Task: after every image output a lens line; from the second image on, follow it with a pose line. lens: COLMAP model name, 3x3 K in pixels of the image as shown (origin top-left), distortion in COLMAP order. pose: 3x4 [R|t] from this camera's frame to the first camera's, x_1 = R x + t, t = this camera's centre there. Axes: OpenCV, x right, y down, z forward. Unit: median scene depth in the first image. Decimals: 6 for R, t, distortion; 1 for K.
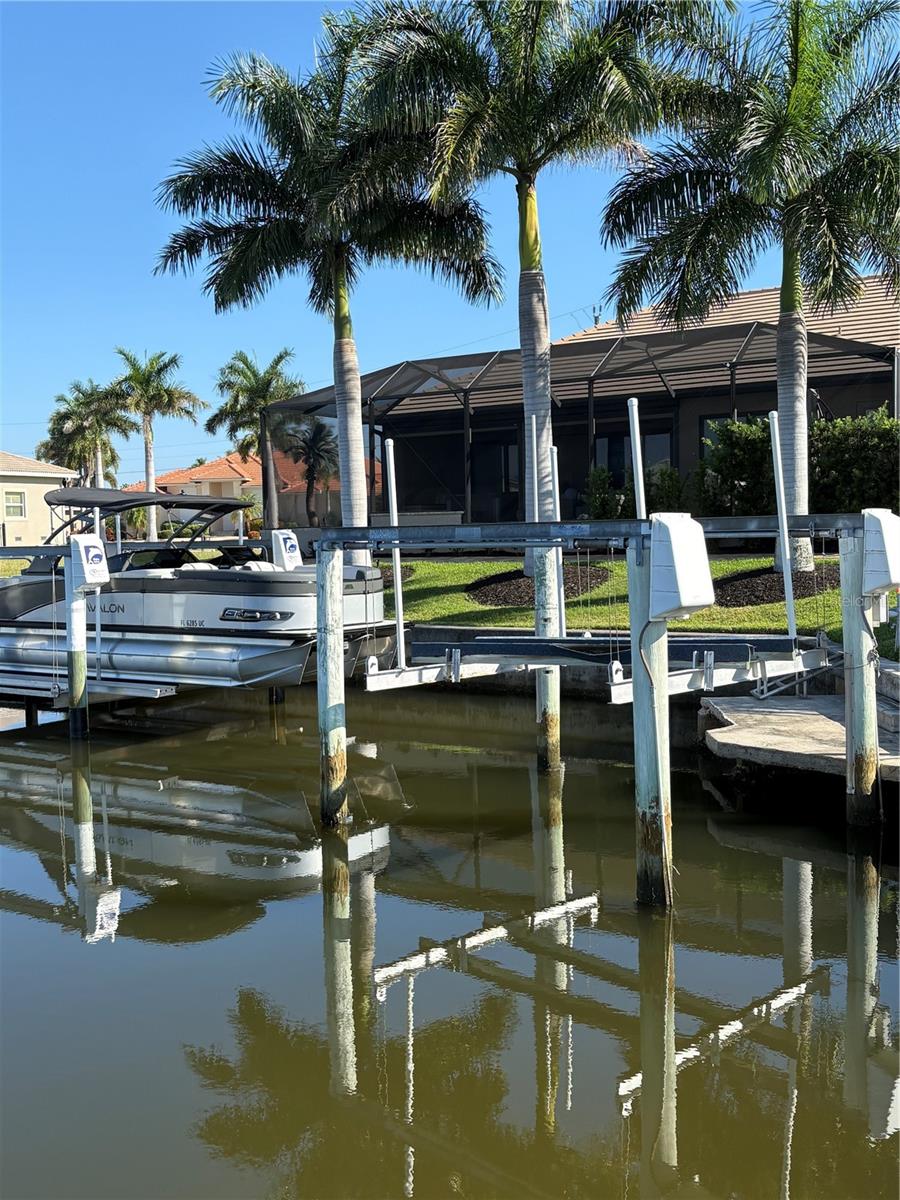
lens RADIAL K [[1235.9, 0, 420.7], [0, 1235.9, 597.1], [0, 0, 1]] dist [0.031956, 0.000000]
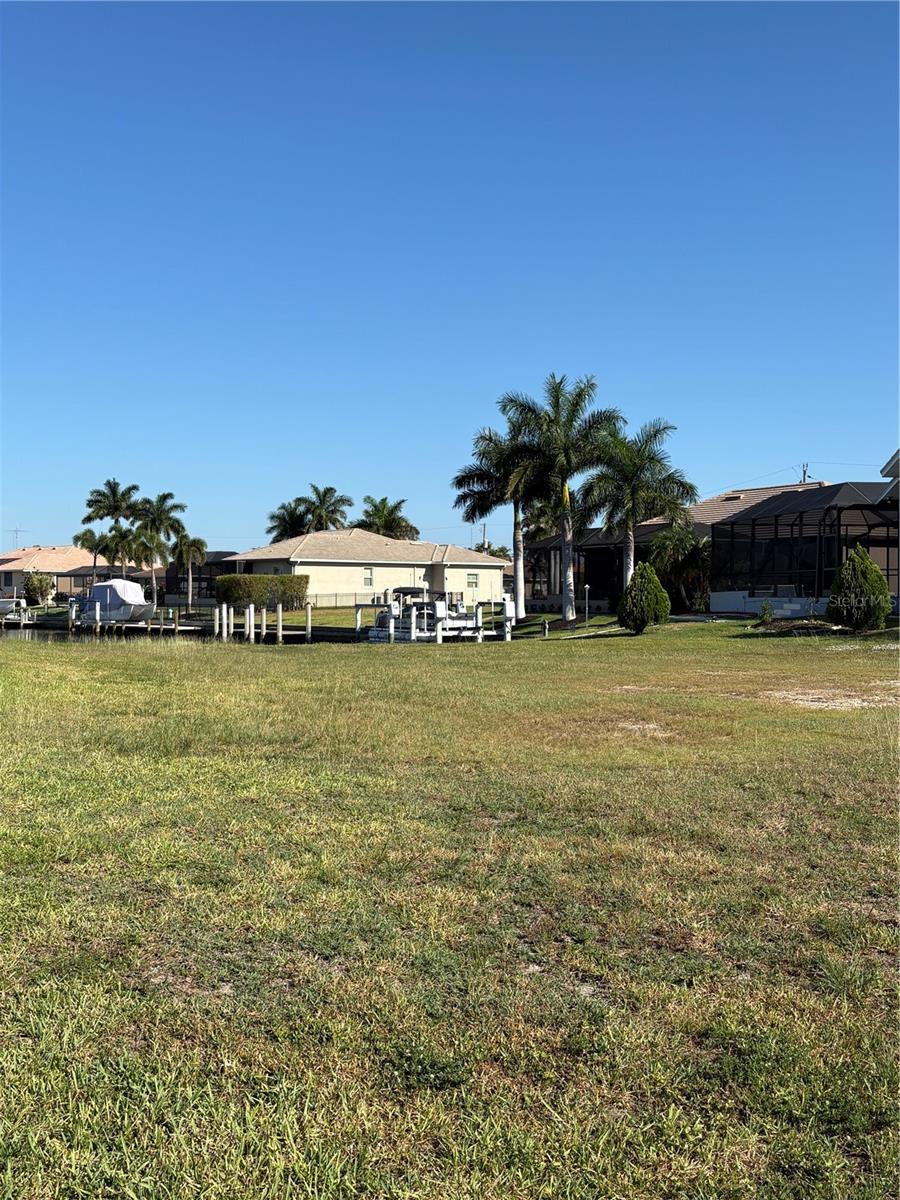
lens RADIAL K [[1235.9, 0, 459.8], [0, 1235.9, 604.9], [0, 0, 1]] dist [0.031956, 0.000000]
pose [[0.907812, 0.026433, -0.418545, 0.999695], [-0.044785, 0.998415, -0.034084, 0.051594], [0.416980, 0.049686, 0.907556, -1.551450]]
